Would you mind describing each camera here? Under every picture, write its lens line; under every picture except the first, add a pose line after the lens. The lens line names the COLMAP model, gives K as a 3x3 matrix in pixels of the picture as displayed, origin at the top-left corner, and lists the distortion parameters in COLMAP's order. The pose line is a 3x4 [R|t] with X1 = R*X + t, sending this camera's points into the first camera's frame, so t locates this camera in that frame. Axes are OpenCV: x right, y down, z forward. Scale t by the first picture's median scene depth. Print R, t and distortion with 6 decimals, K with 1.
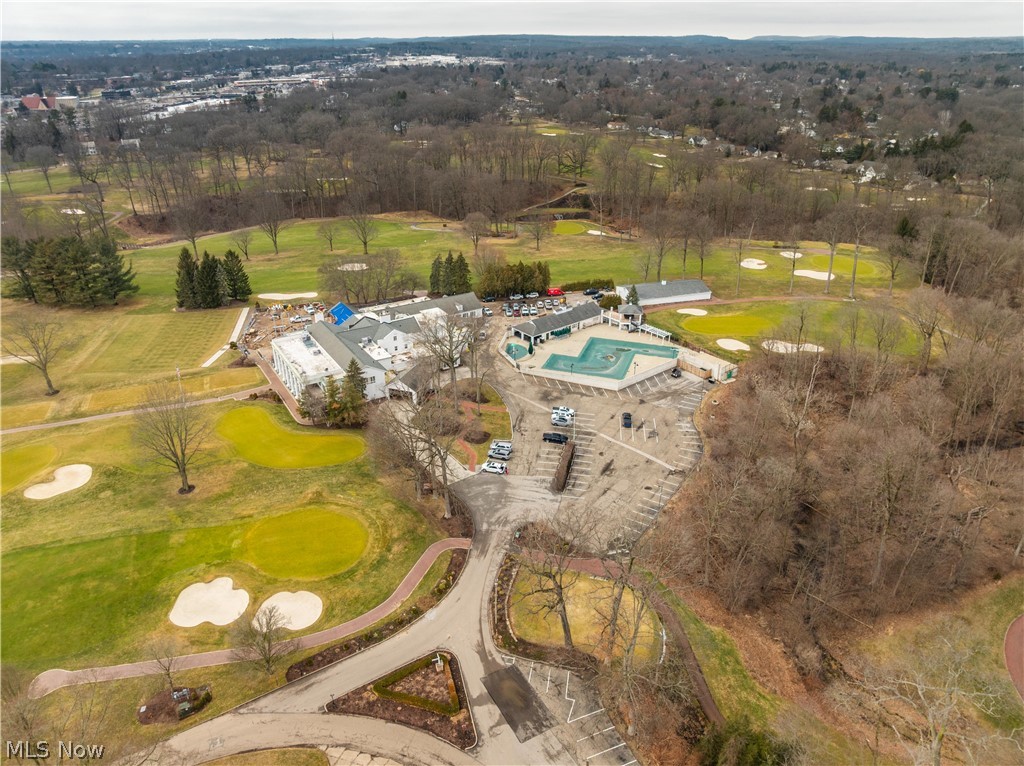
lens RADIAL K [[711.7, 0, 512.0], [0, 711.7, 383.0], [0, 0, 1]] dist [-0.056603, 0.032296]
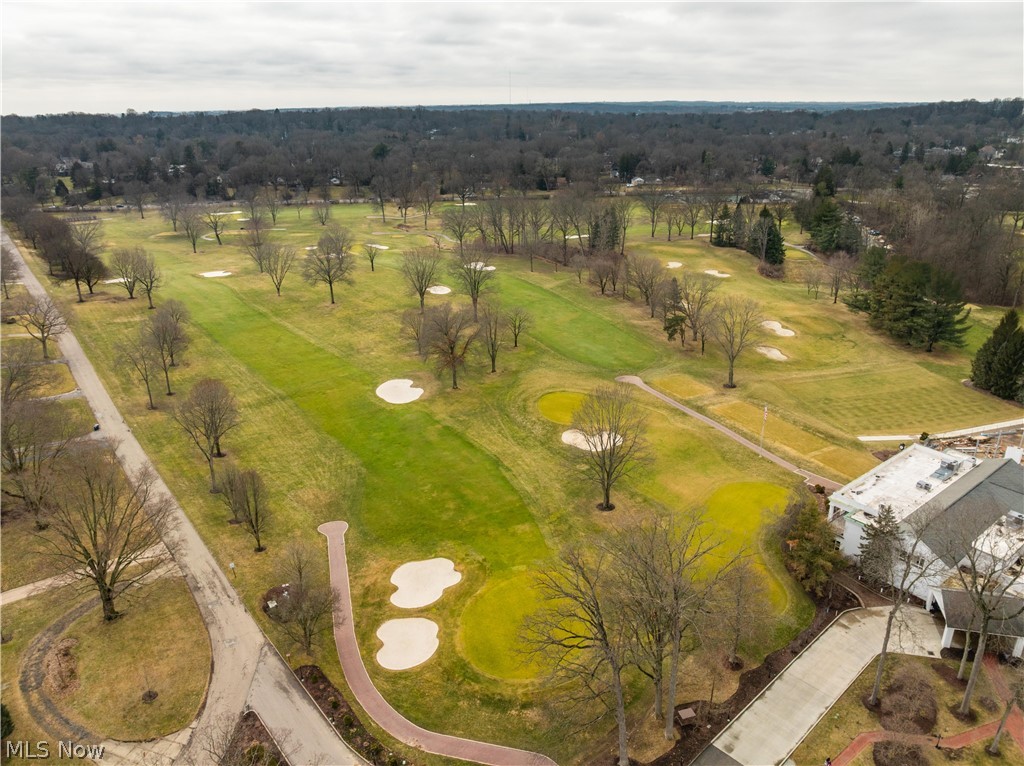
lens RADIAL K [[711.7, 0, 512.0], [0, 711.7, 383.0], [0, 0, 1]] dist [-0.056603, 0.032296]
pose [[0.125874, 0.368553, -0.921045, 0.368796], [-0.427981, 0.857762, 0.284740, -0.239826], [0.894979, 0.358348, 0.265704, 0.786580]]
